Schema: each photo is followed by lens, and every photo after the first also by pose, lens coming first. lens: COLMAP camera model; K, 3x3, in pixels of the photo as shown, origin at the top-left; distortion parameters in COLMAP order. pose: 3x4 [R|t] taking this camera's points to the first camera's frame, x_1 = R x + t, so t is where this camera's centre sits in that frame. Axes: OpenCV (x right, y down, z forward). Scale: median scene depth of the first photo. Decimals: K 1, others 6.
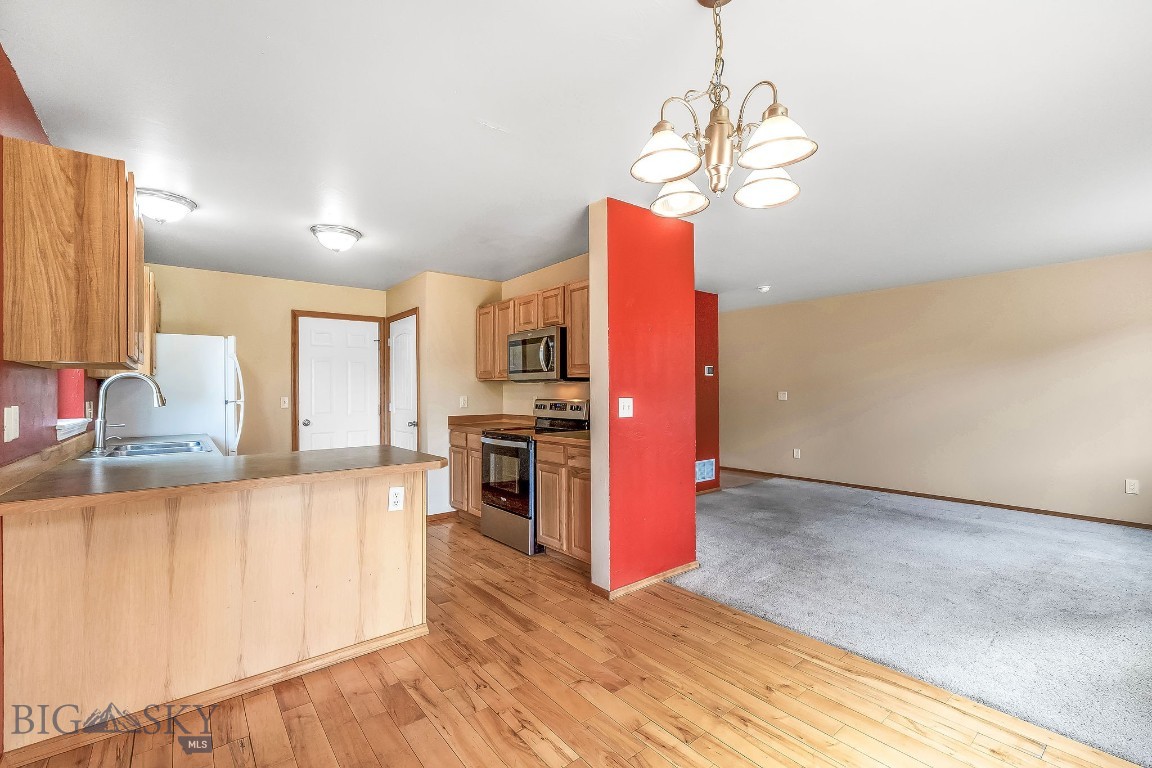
lens RADIAL K [[485.5, 0, 579.4], [0, 485.5, 389.4], [0, 0, 1]] dist [0.008335, 0.000163]
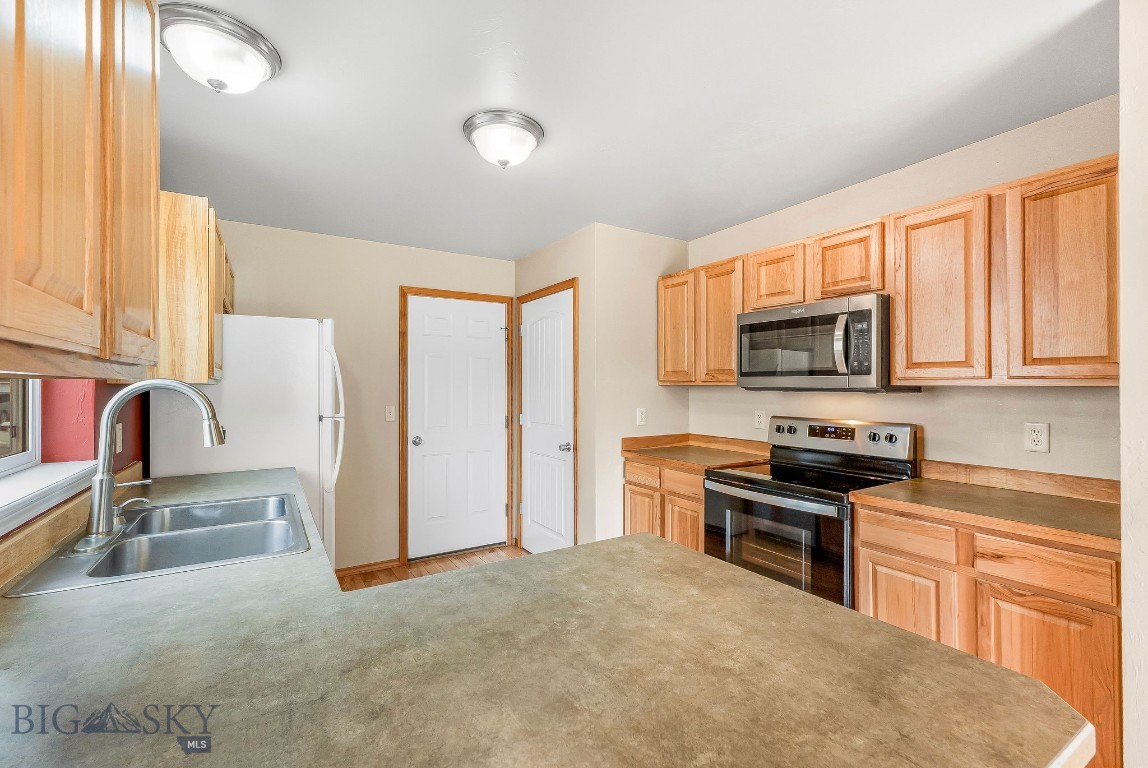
lens RADIAL K [[485.8, 0, 575.6], [0, 485.8, 385.9], [0, 0, 1]] dist [0.013843, 0.000809]
pose [[0.993153, 0.007195, -0.116603, -0.283408], [-0.006680, 0.999966, 0.004802, -0.021932], [0.116634, -0.003990, 0.993167, 0.357718]]
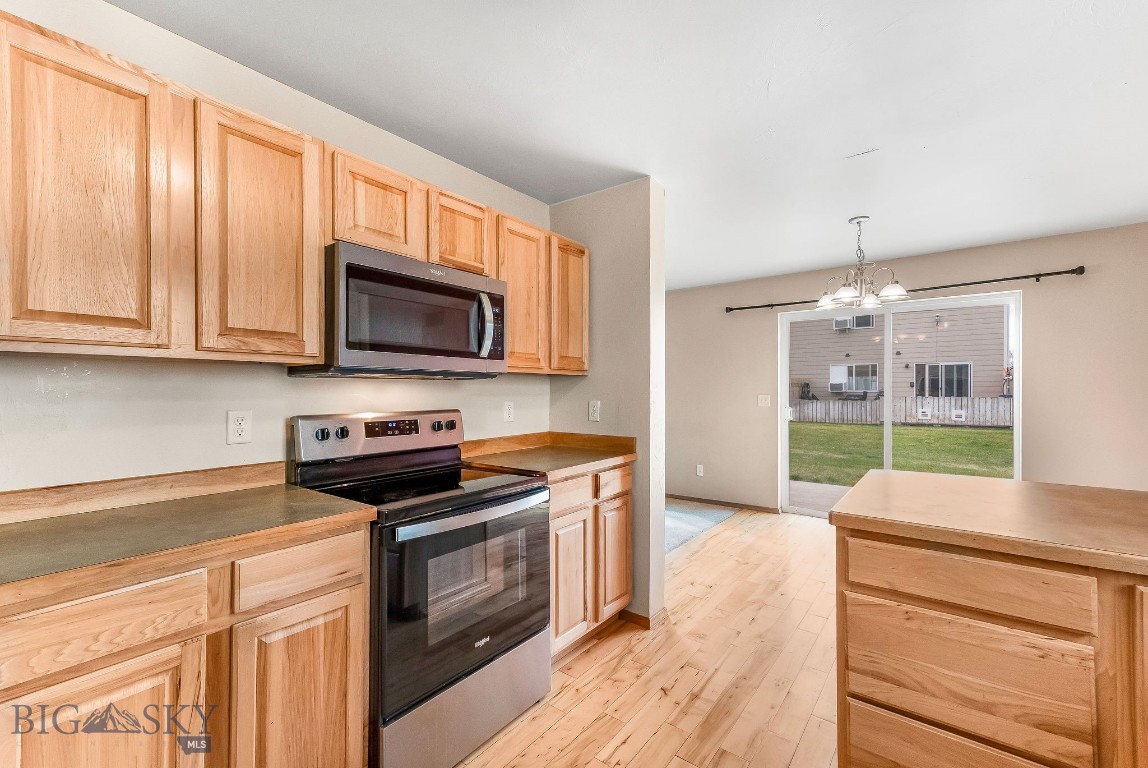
lens RADIAL K [[485.8, 0, 578.1], [0, 485.8, 387.2], [0, 0, 1]] dist [0.013843, 0.000809]
pose [[-0.220645, 0.011361, 0.975288, -0.547897], [-0.005011, 0.999906, -0.012781, 0.000619], [-0.975341, -0.007707, -0.220567, 0.915173]]
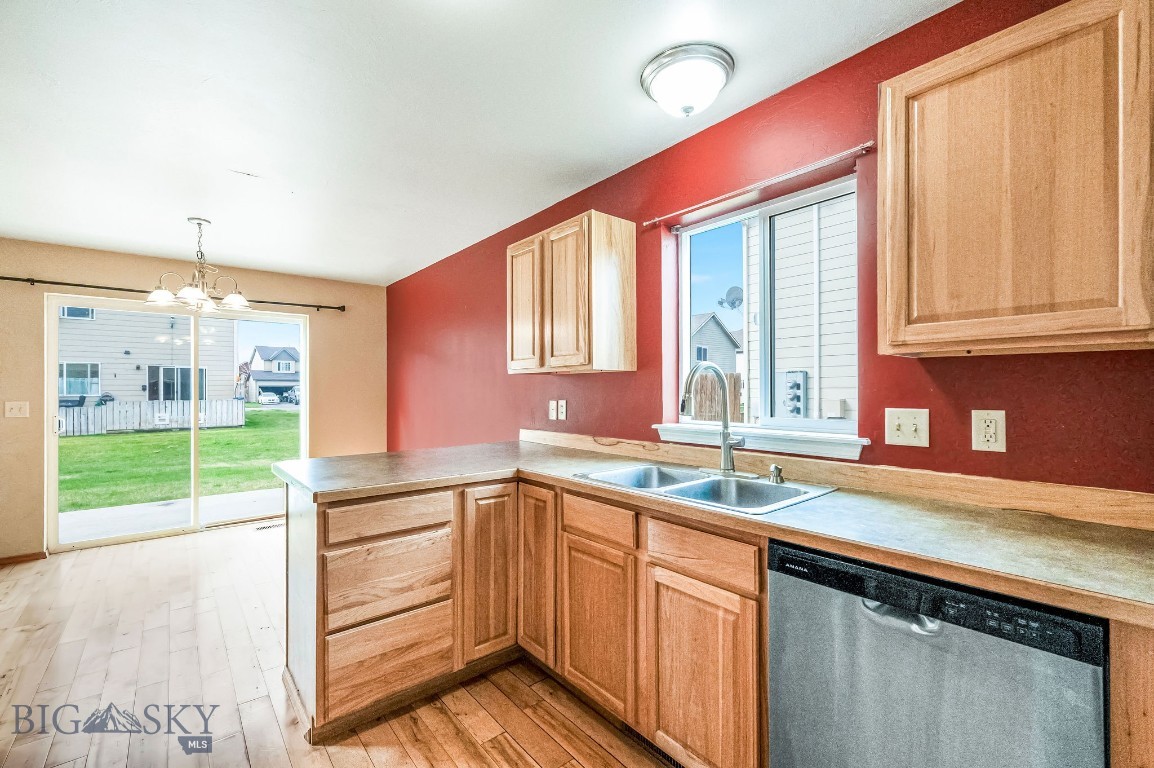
lens RADIAL K [[486.3, 0, 571.2], [0, 486.3, 390.1], [0, 0, 1]] dist [0.008335, 0.000163]
pose [[-0.999898, 0.012303, 0.007202, -0.479738], [0.012244, 0.999891, -0.008260, 0.001295], [-0.007303, -0.008171, -0.999940, 1.069061]]
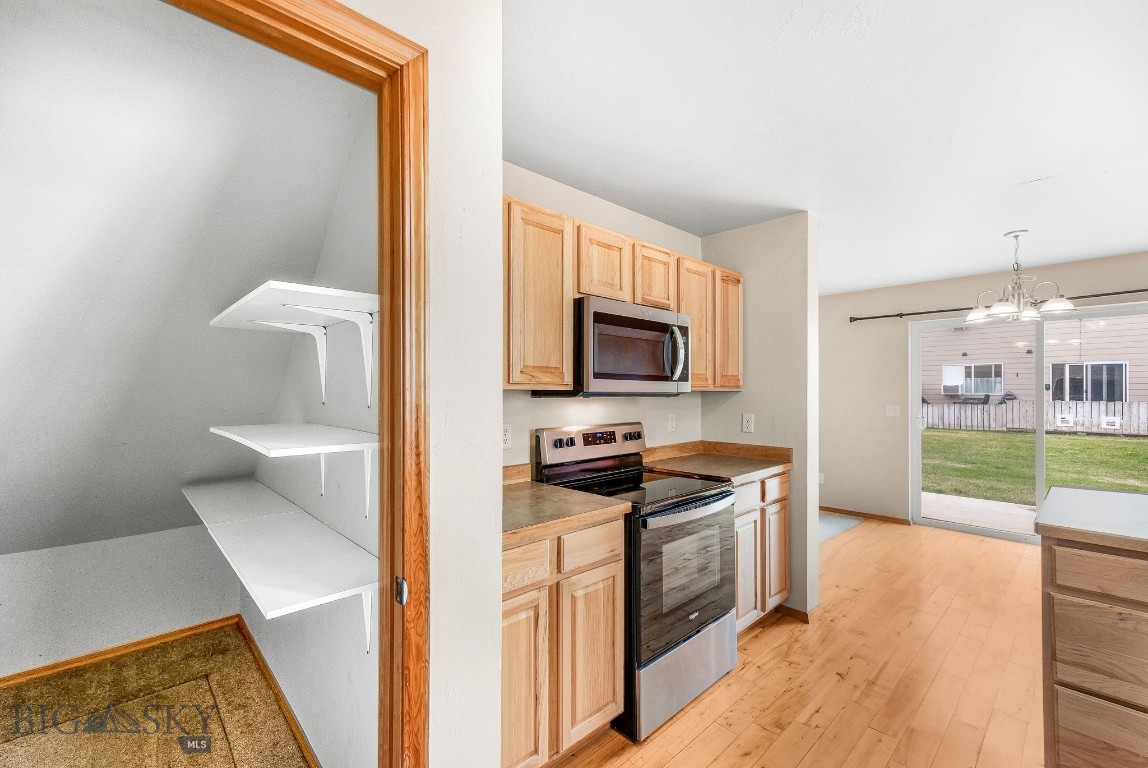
lens RADIAL K [[485.8, 0, 572.0], [0, 485.8, 385.9], [0, 0, 1]] dist [0.013843, 0.000809]
pose [[-0.060210, 0.014221, 0.998084, -0.623501], [-0.007724, 0.999862, -0.014712, -0.018110], [-0.998156, -0.008595, -0.060091, 1.055351]]
